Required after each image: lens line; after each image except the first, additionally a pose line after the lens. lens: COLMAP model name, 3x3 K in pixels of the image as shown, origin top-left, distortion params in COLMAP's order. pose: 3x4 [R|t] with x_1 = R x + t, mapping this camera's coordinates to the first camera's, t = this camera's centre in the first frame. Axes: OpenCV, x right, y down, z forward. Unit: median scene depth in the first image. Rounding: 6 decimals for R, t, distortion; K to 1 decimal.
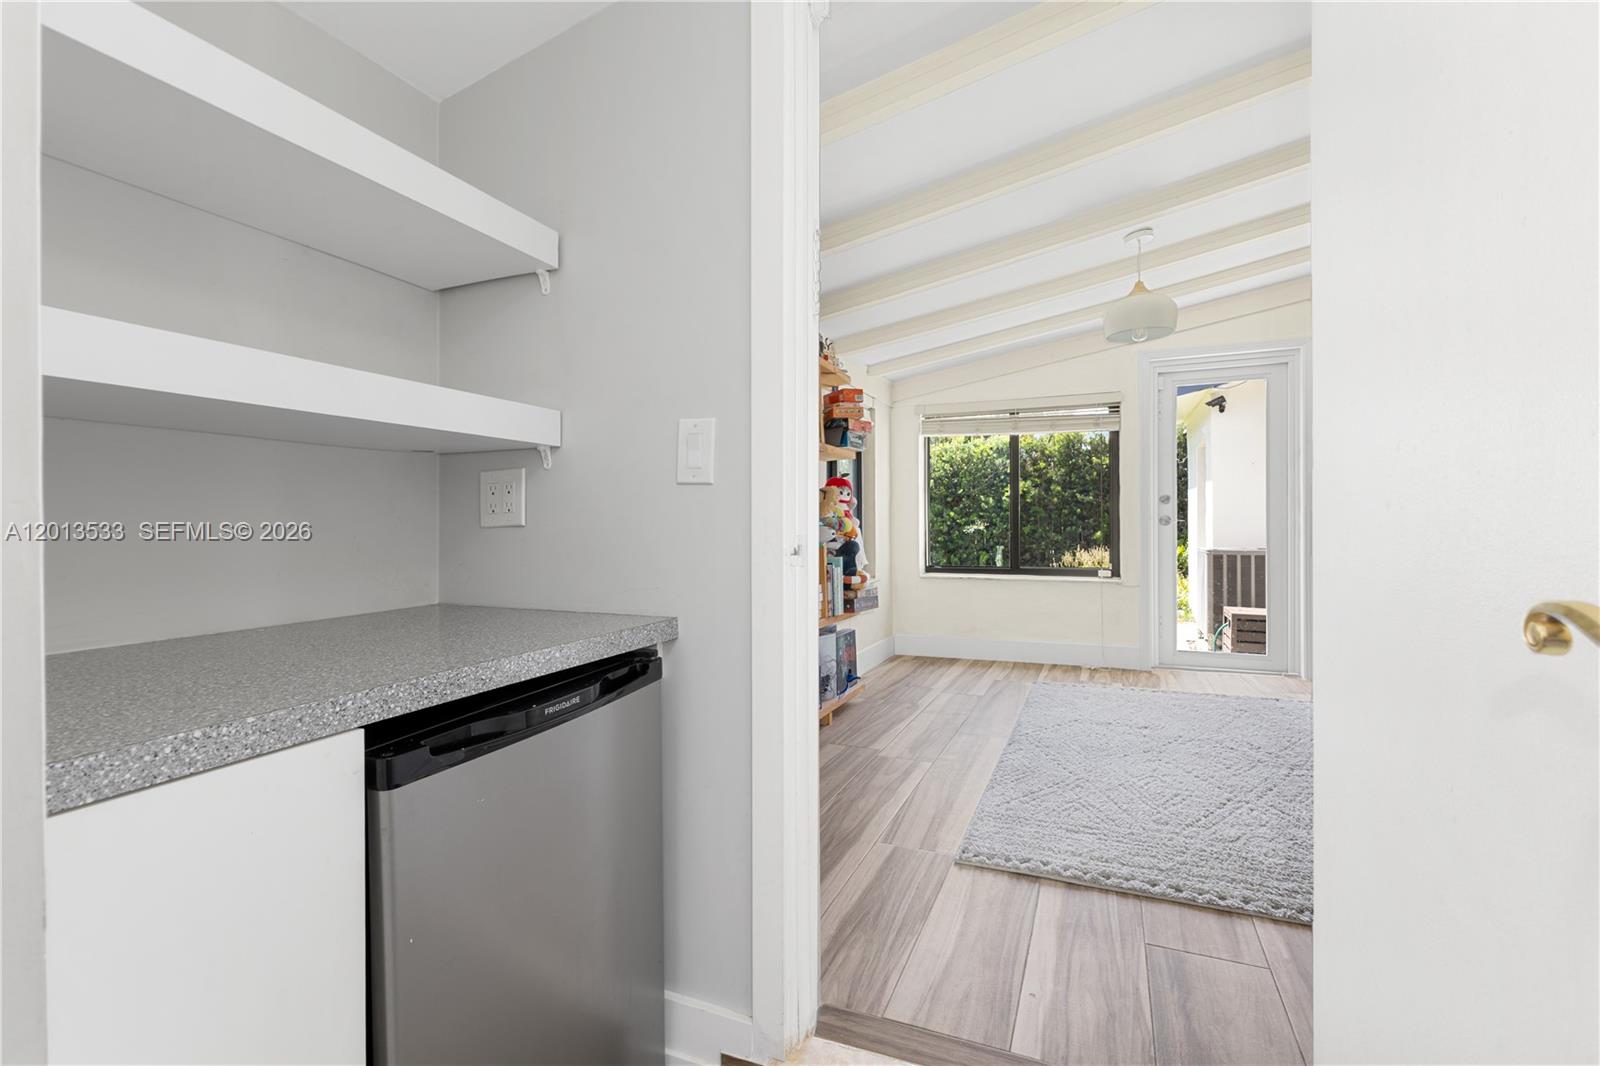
lens RADIAL K [[714.7, 0, 787.6], [0, 714.7, 532.2], [0, 0, 1]] dist [0.014071, -0.003793]
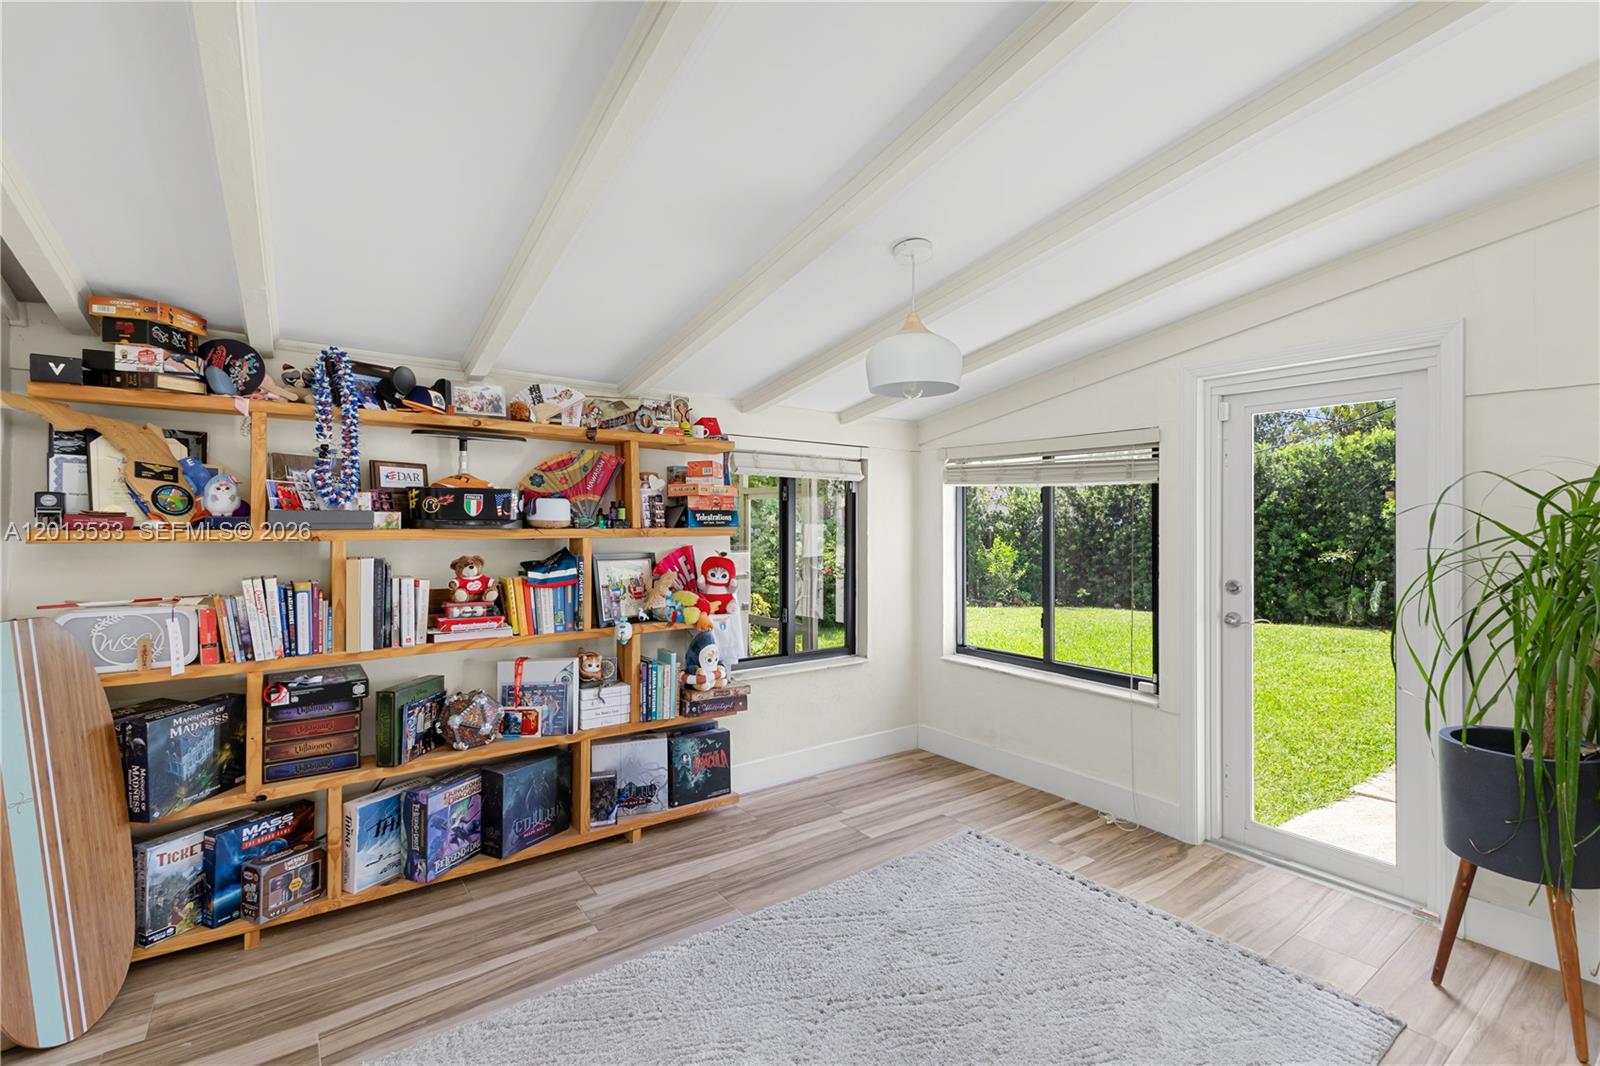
lens RADIAL K [[714.7, 0, 809.0], [0, 714.7, 523.7], [0, 0, 1]] dist [0.014071, -0.003793]
pose [[0.865522, 0.008636, -0.500797, 0.455393], [-0.011822, 0.999925, -0.003189, -0.085769], [0.500732, 0.008680, 0.865559, 0.213353]]
